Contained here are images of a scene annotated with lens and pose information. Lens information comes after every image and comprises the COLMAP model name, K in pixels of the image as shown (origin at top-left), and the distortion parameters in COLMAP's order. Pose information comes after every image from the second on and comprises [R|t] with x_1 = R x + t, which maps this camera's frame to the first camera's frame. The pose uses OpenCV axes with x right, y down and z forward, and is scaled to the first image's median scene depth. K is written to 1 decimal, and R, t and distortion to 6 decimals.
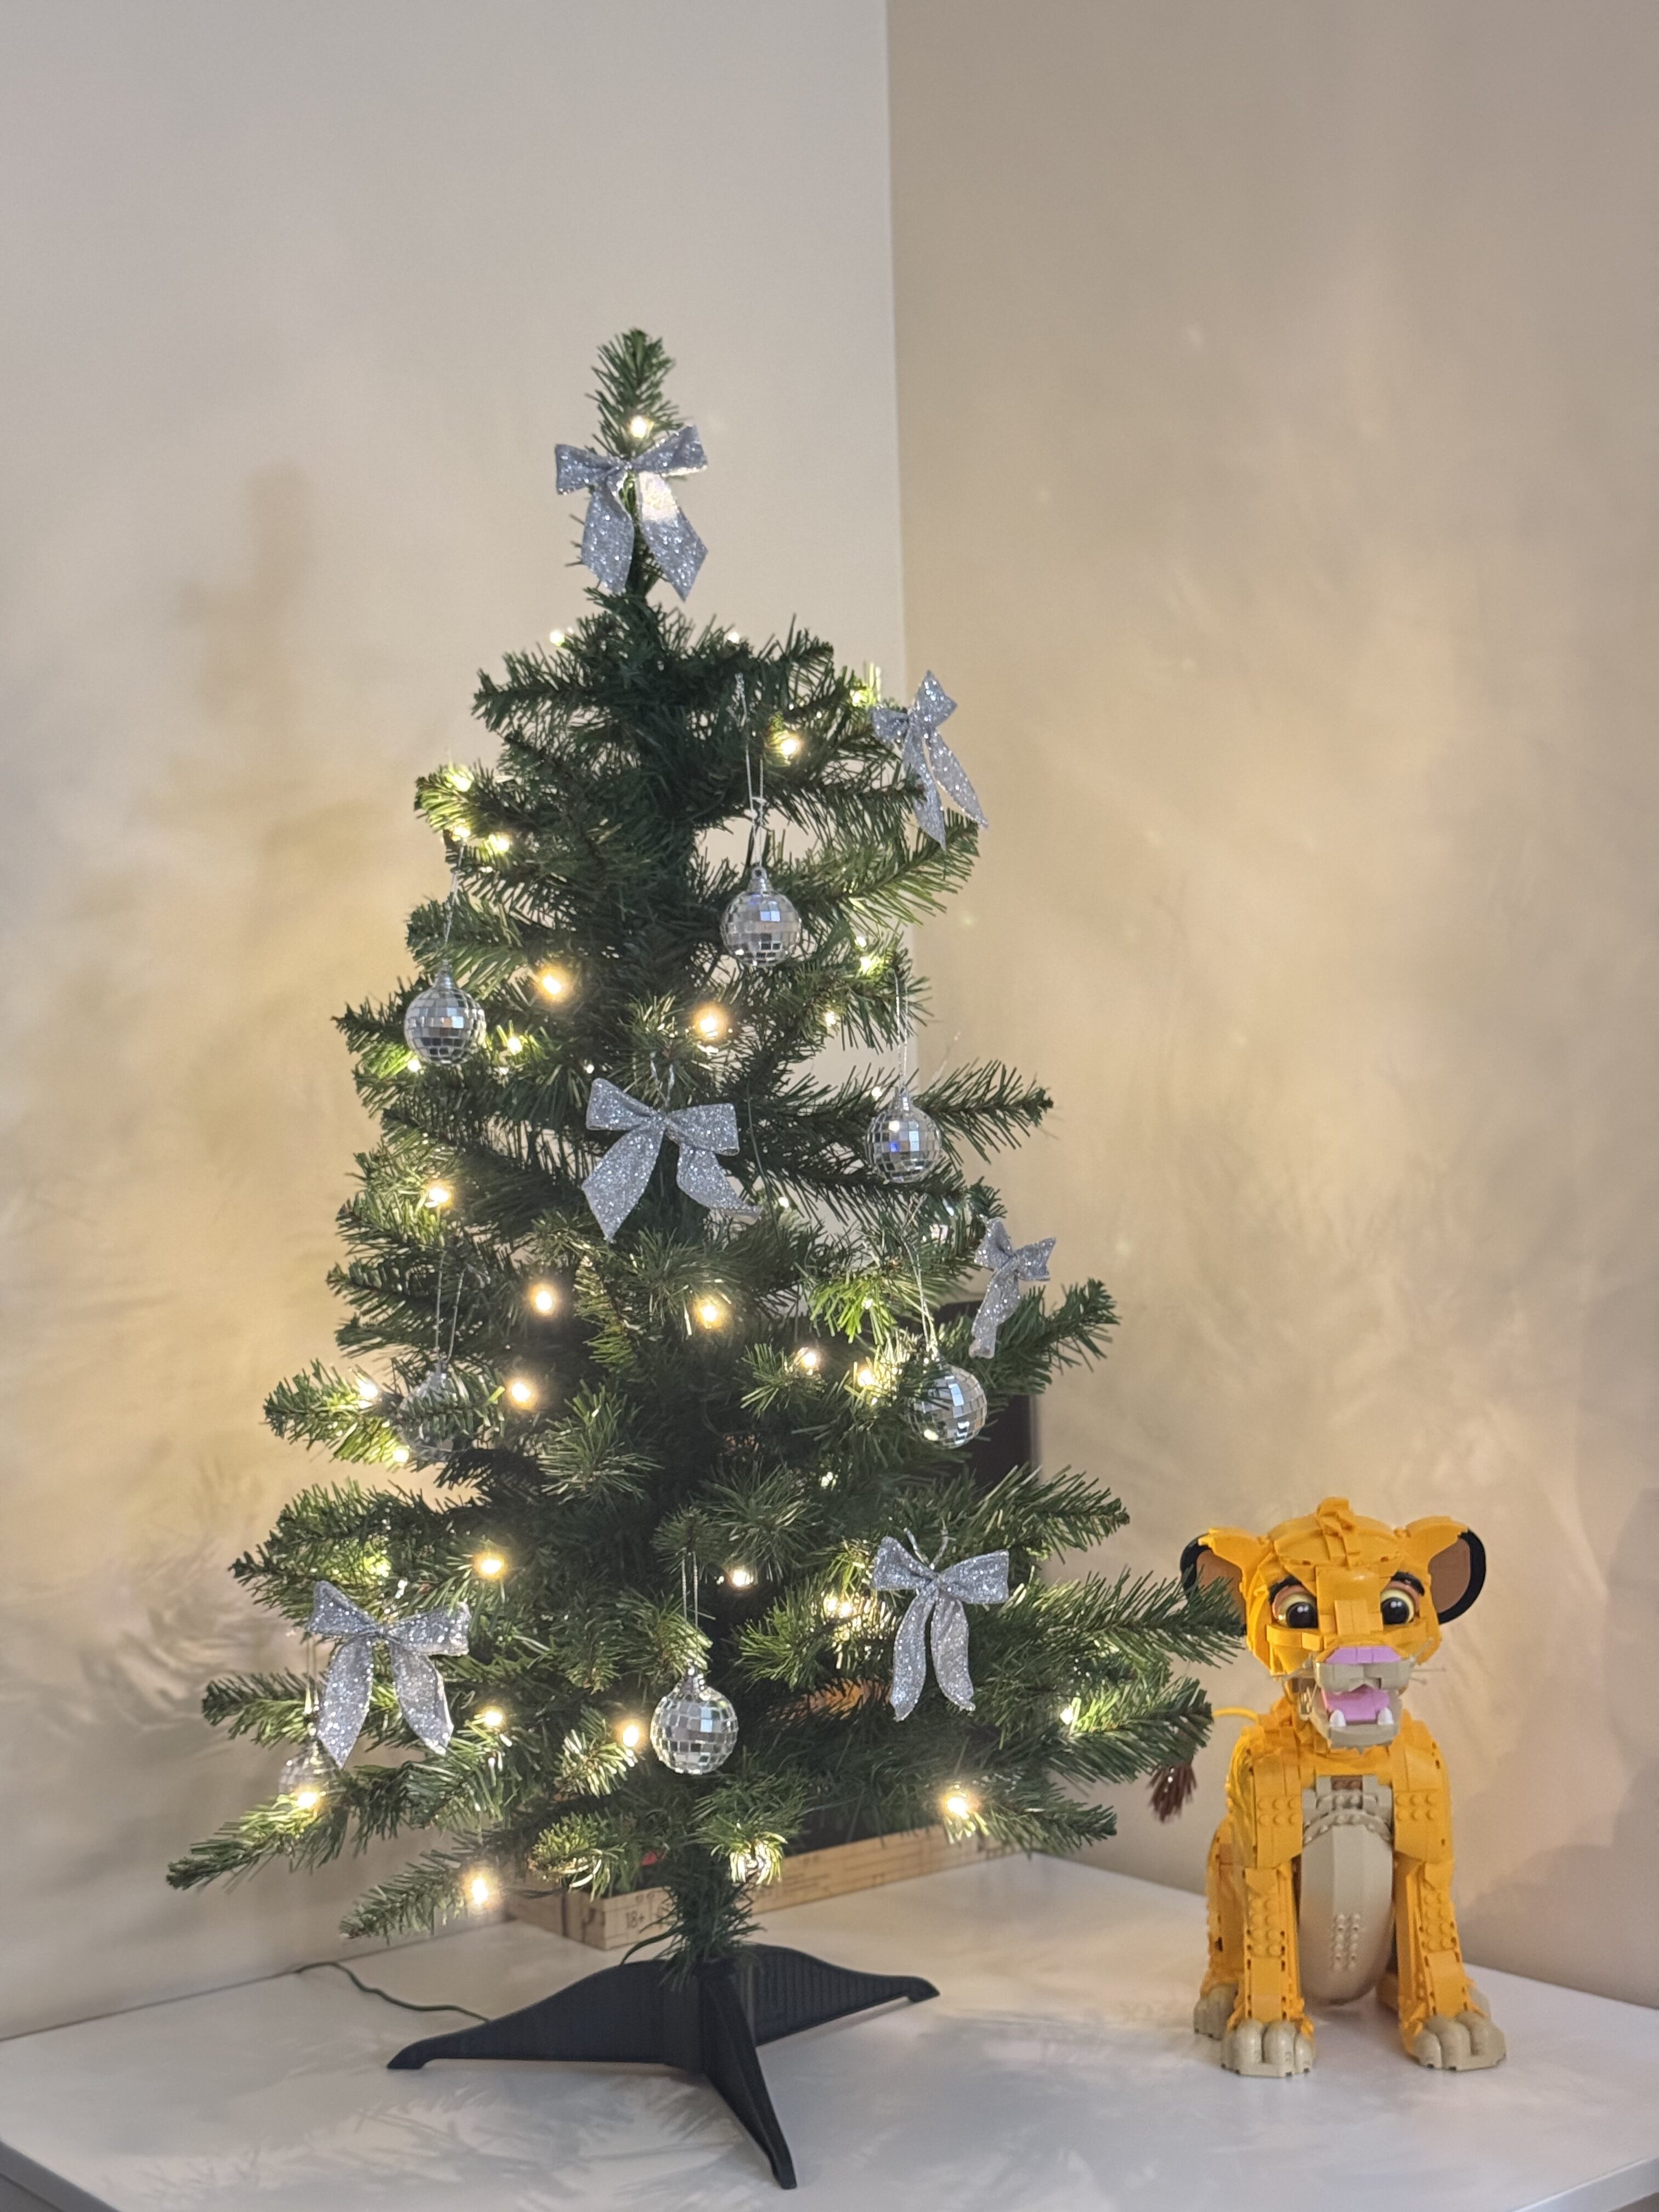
lens RADIAL K [[3079.0, 0, 831.7], [0, 3079.0, 1097.9], [0, 0, 1]] dist [0.107051, 0.000000]
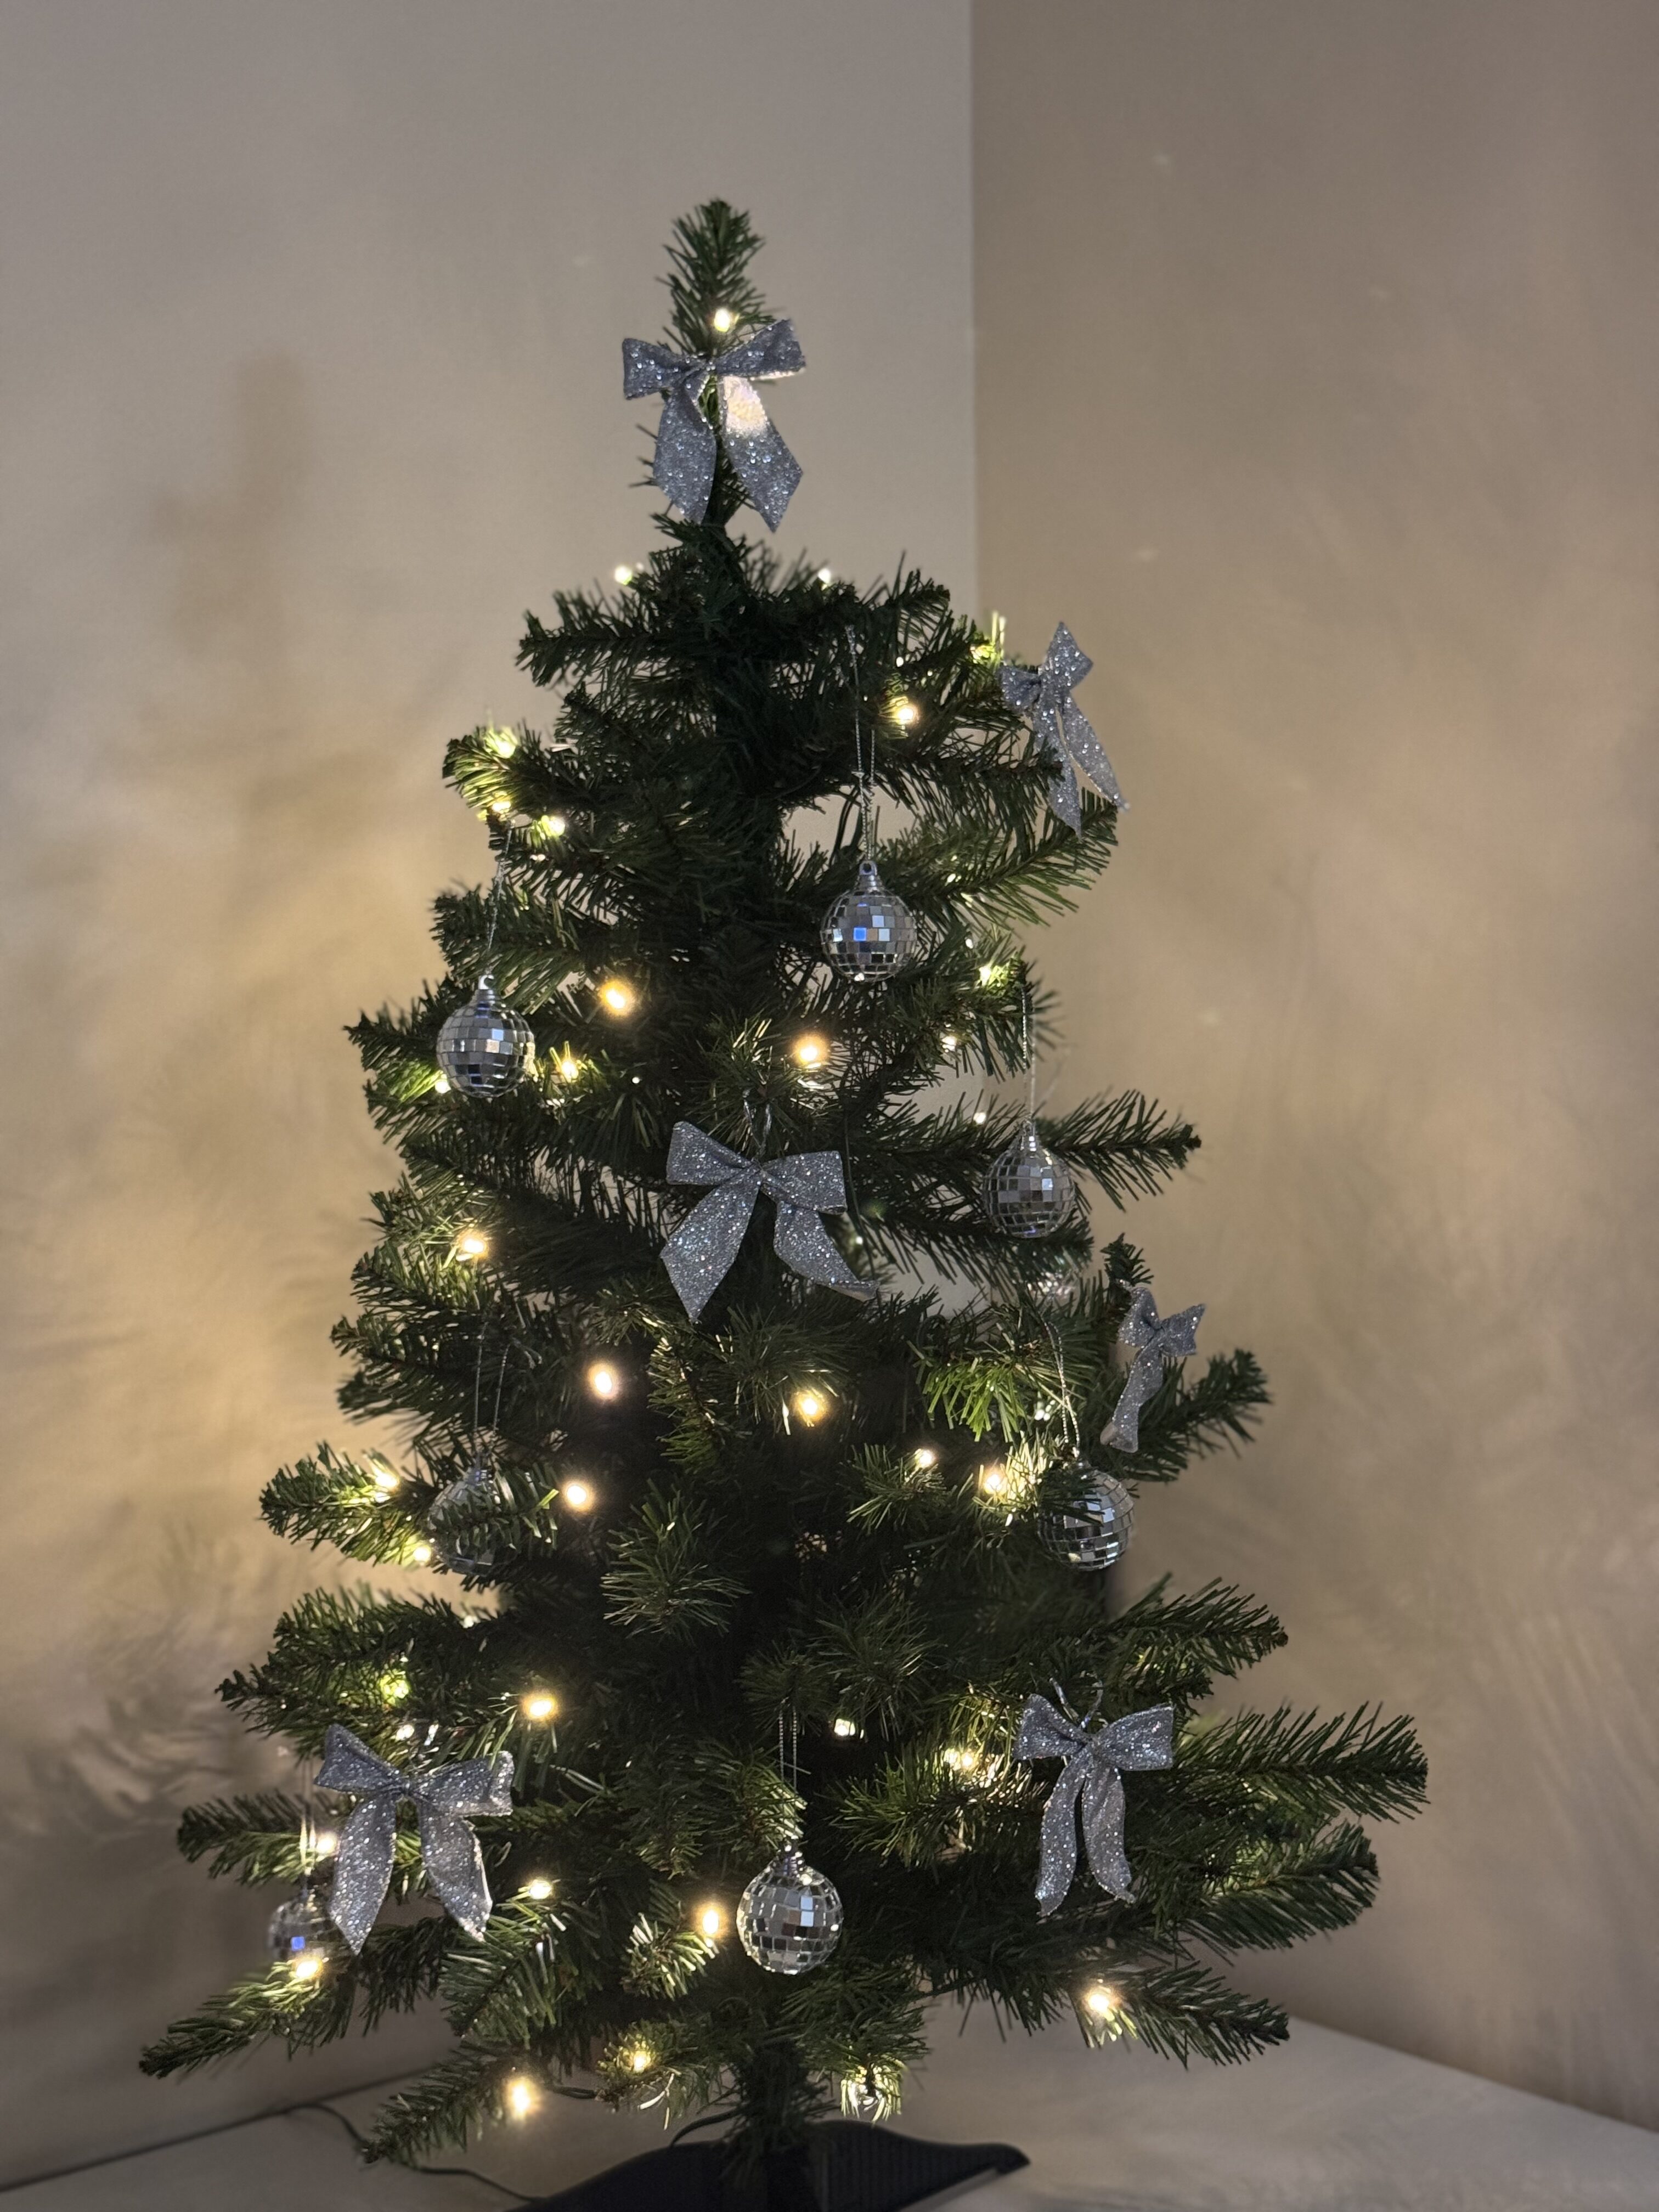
lens RADIAL K [[3079.0, 0, 828.0], [0, 3079.0, 1113.6], [0, 0, 1]] dist [0.107051, 0.000000]
pose [[0.999465, 0.015924, 0.028567, -0.054973], [-0.017033, 0.999094, 0.038995, -0.037642], [-0.027920, -0.039461, 0.998831, 0.164013]]
